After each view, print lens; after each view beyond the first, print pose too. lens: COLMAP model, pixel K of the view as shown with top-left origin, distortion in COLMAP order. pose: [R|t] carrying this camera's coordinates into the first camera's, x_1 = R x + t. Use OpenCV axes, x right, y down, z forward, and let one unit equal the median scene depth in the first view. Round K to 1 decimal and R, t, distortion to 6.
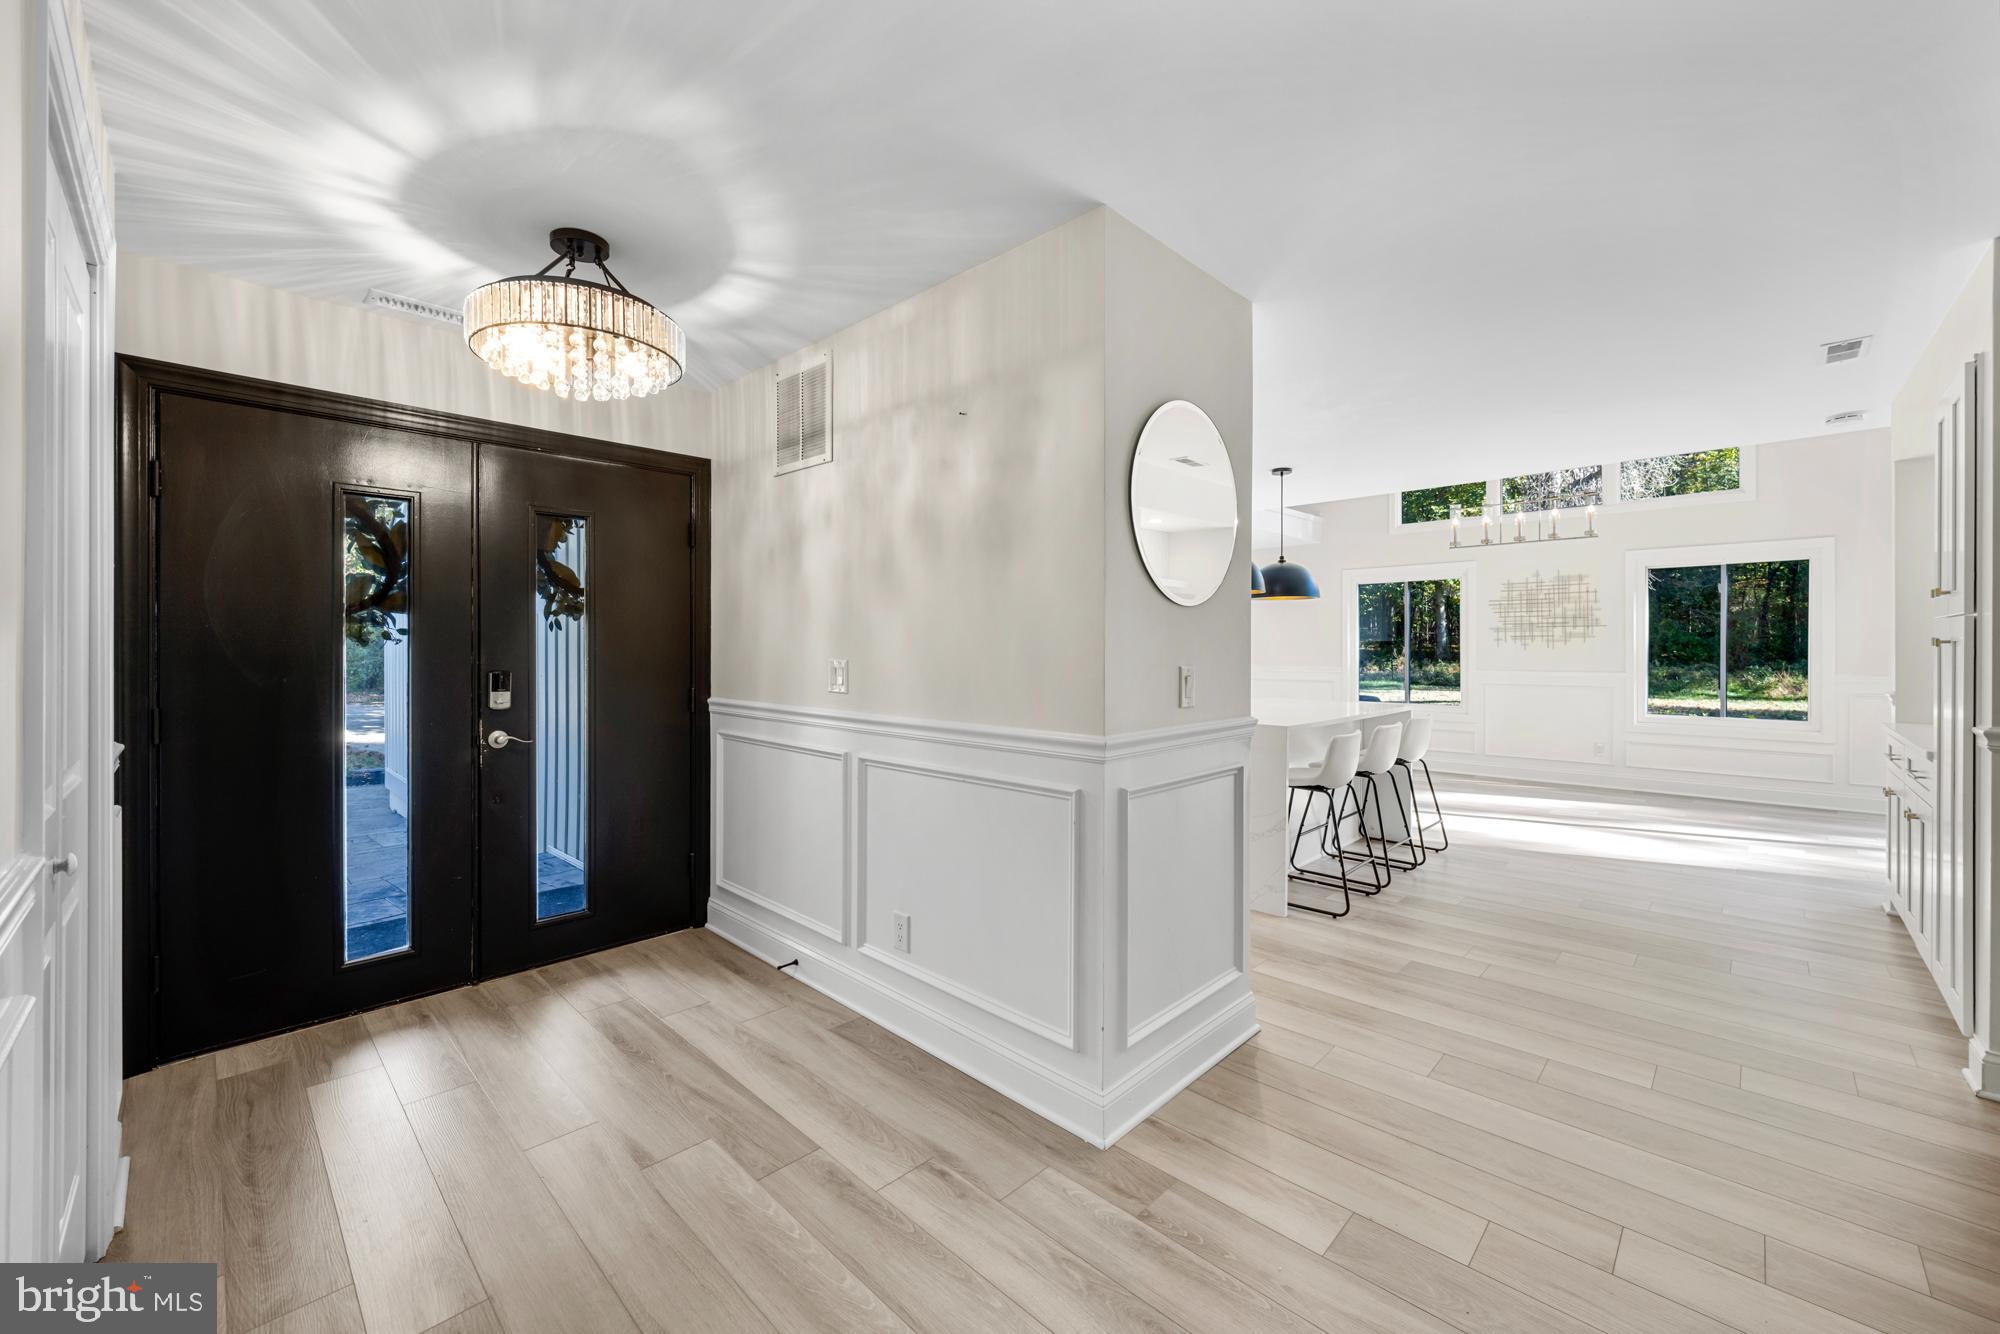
lens RADIAL K [[783.0, 0, 1001.1], [0, 783.0, 652.0], [0, 0, 1]] dist [0.000041, 0.000184]
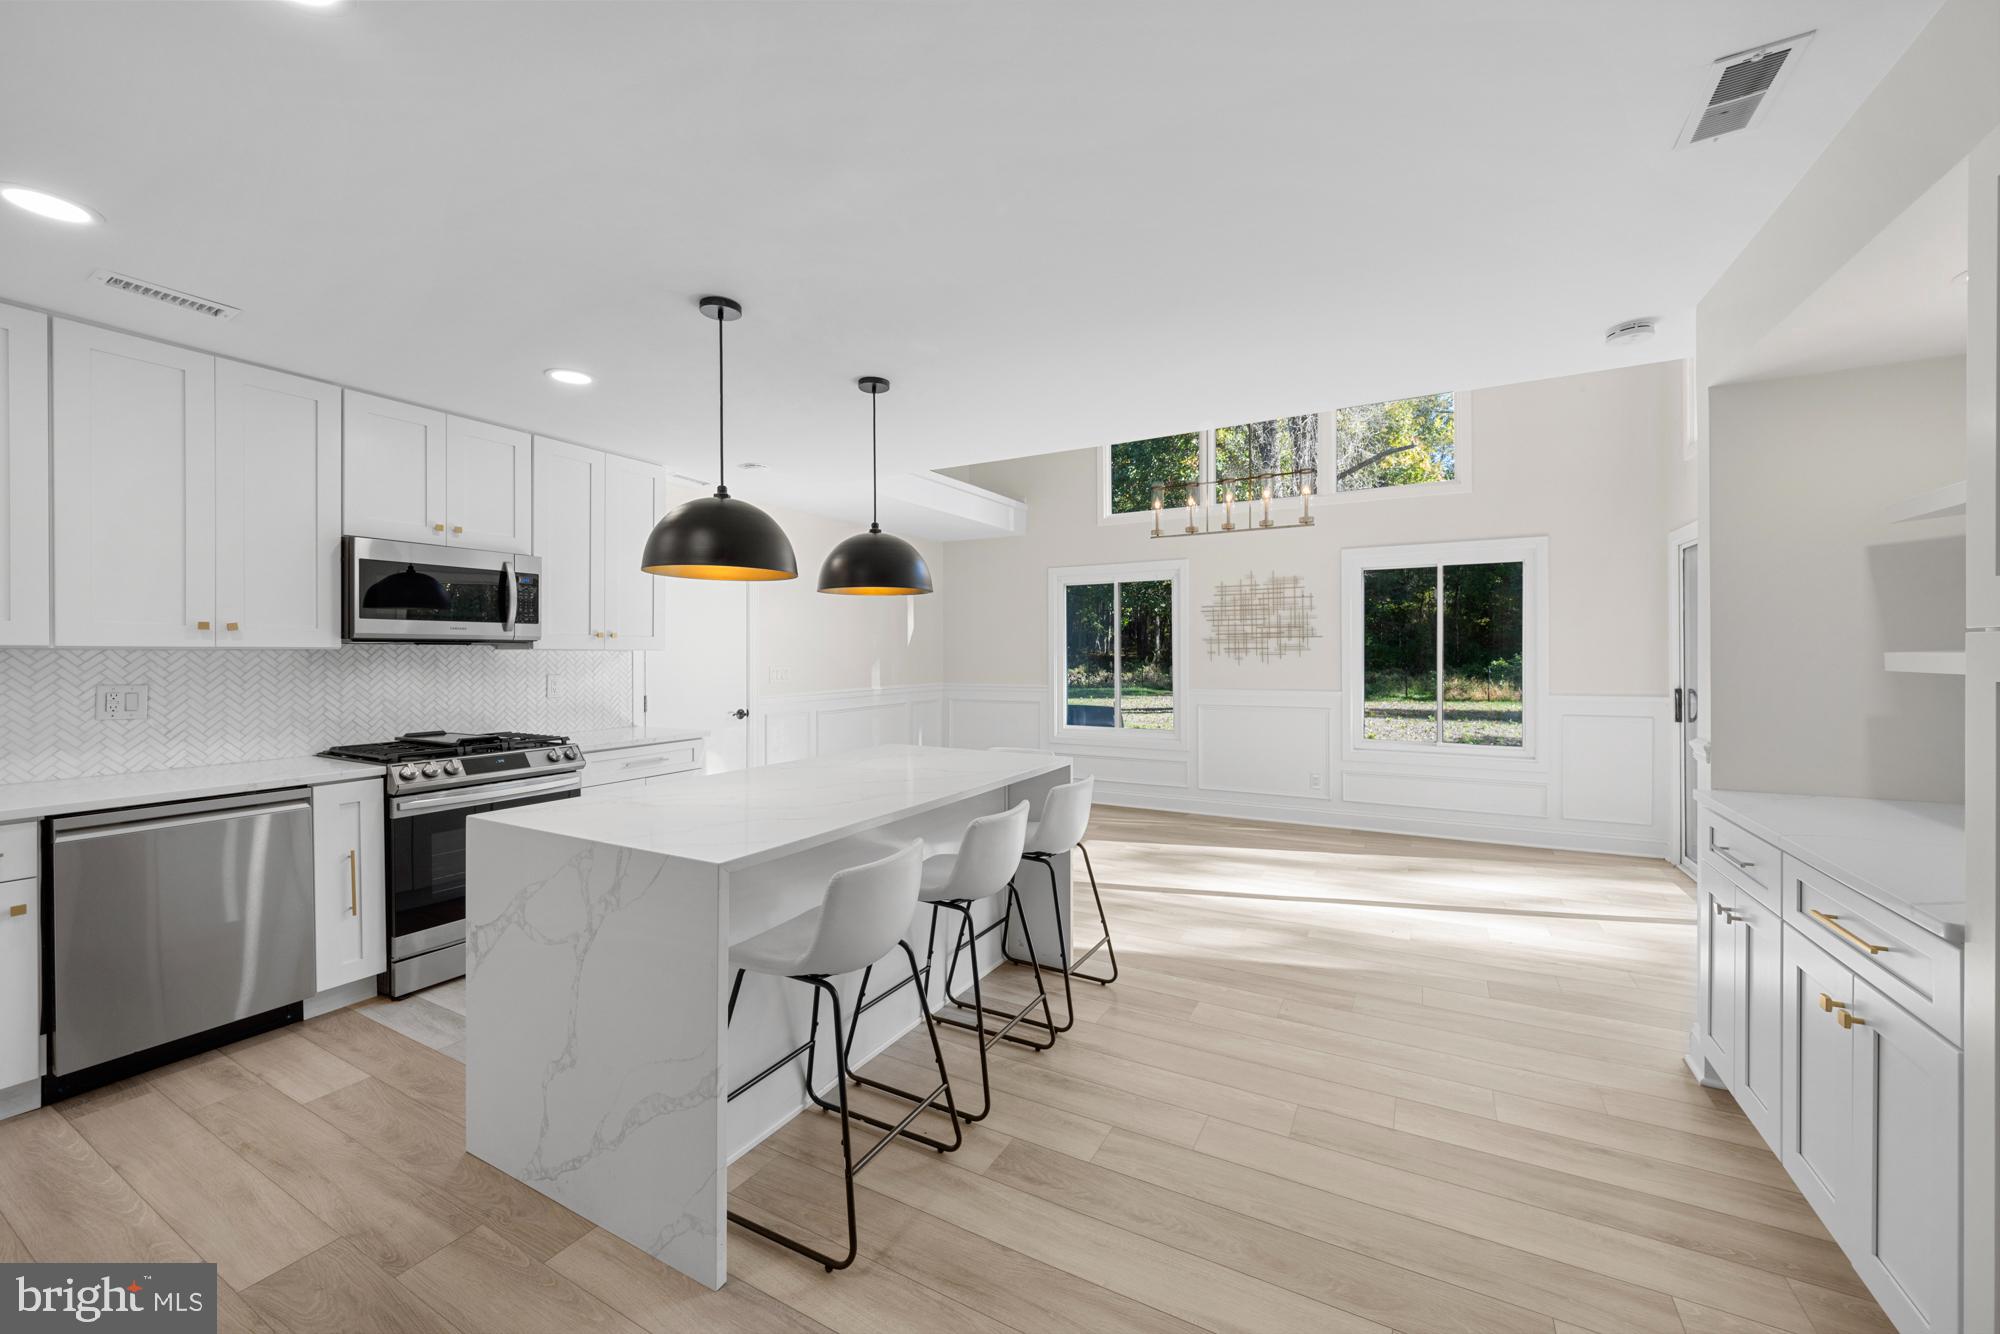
lens RADIAL K [[769.0, 0, 992.0], [0, 769.0, 660.7], [0, 0, 1]] dist [-0.002004, -0.000208]
pose [[0.966628, -0.003440, 0.256163, 0.223967], [0.002898, 0.999993, 0.002492, -0.011392], [-0.256169, -0.001666, 0.966630, 0.299528]]
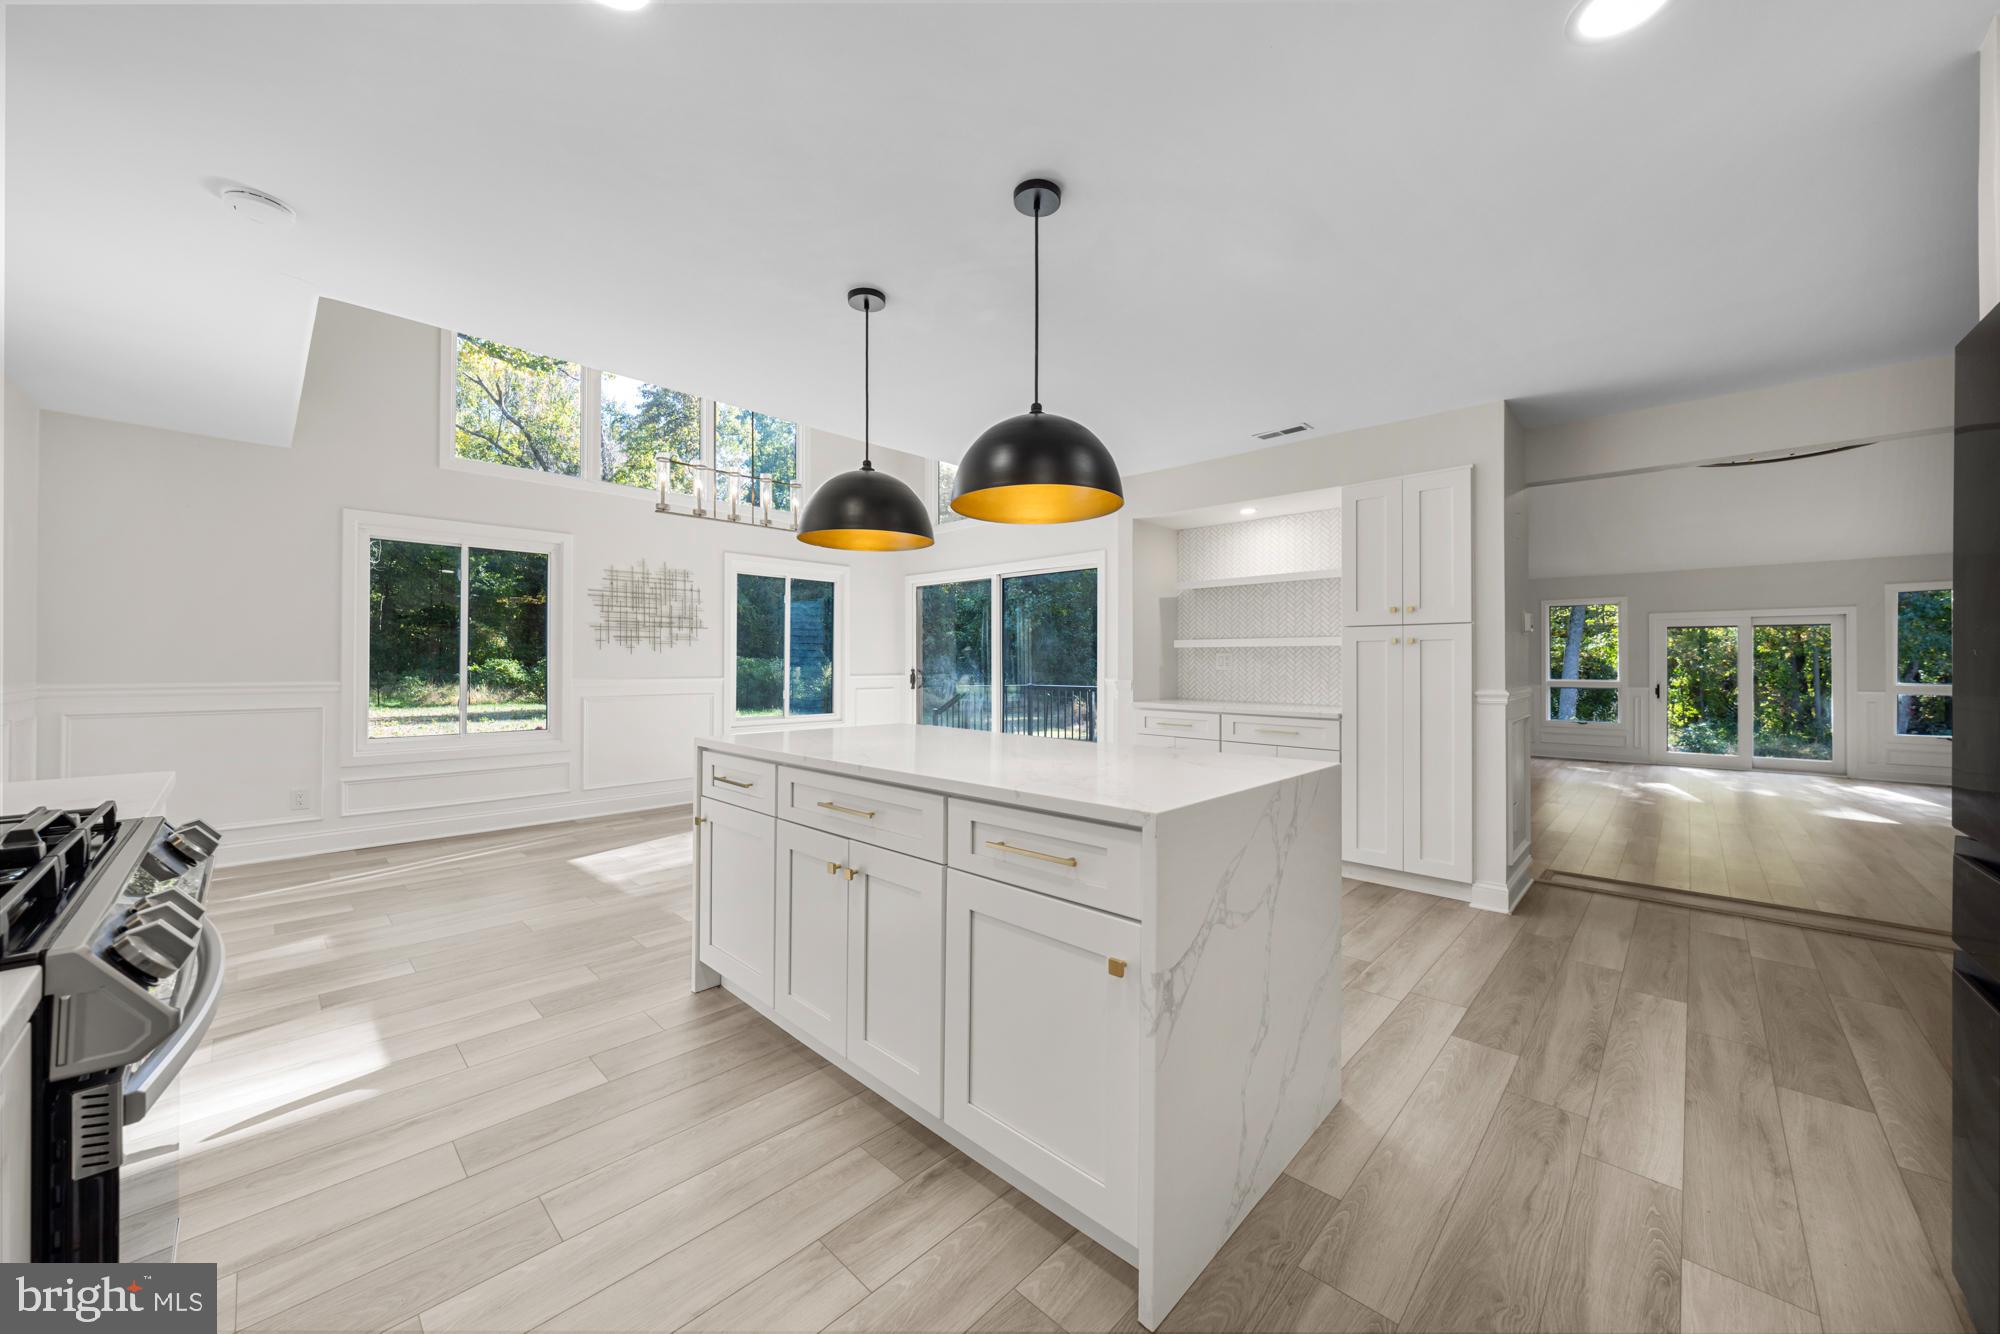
lens RADIAL K [[723.8, 0, 993.0], [0, 723.8, 657.8], [0, 0, 1]] dist [0.001214, 0.000017]
pose [[0.005055, 0.008383, 0.999952, -0.096535], [0.004291, 0.999955, -0.008405, 0.010620], [-0.999978, 0.004333, 0.005018, 0.695757]]
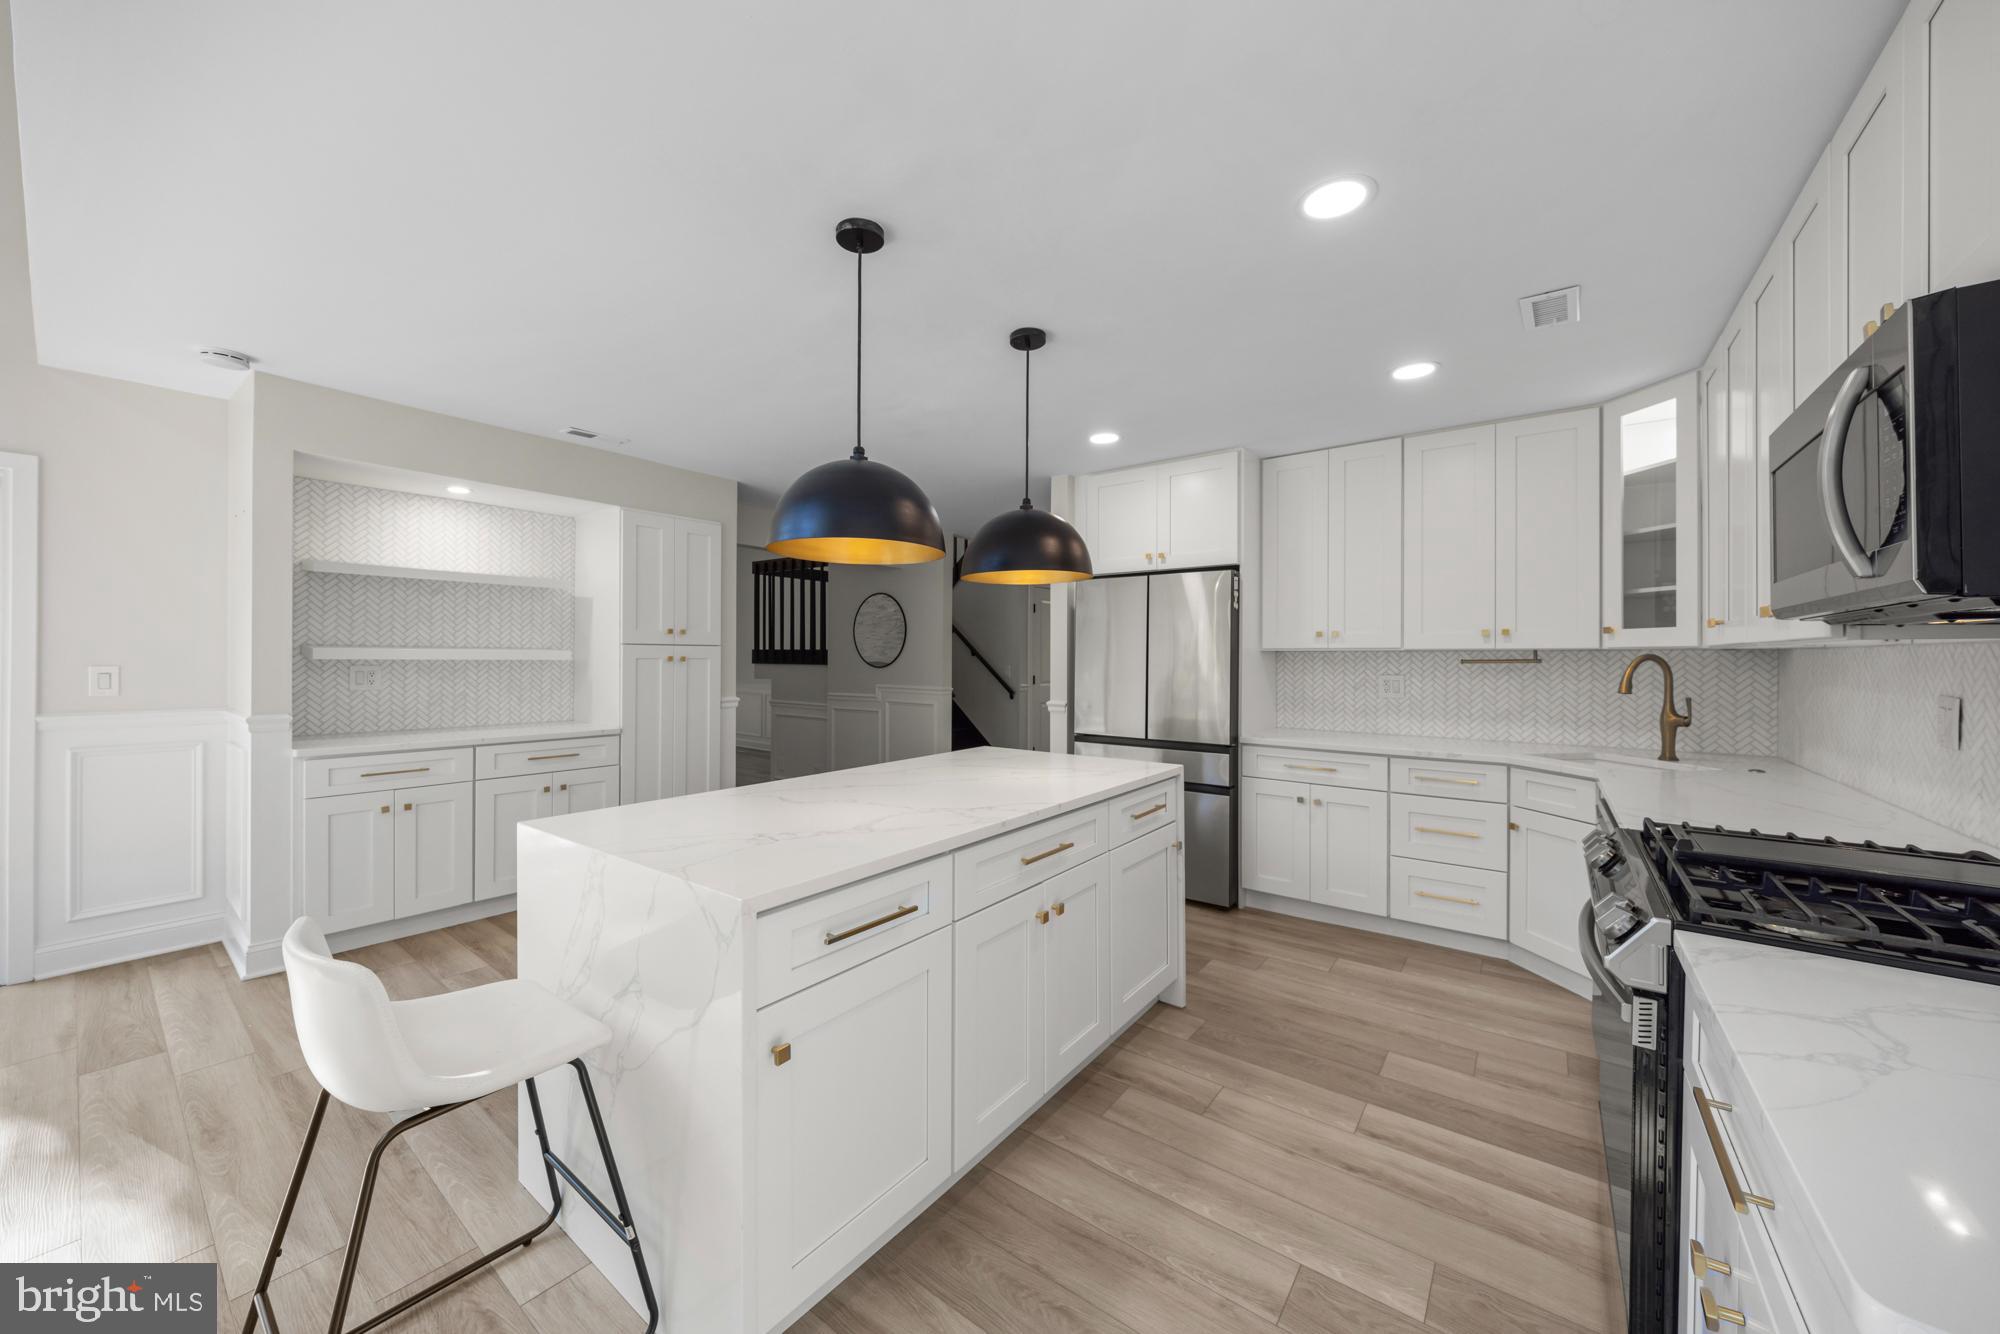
lens RADIAL K [[723.8, 0, 993.0], [0, 723.8, 657.8], [0, 0, 1]] dist [0.001214, 0.000017]
pose [[-0.993280, -0.004932, -0.115630, 0.254174], [-0.005878, 0.999952, 0.007843, -0.013146], [0.115586, 0.008470, -0.993261, 1.051094]]
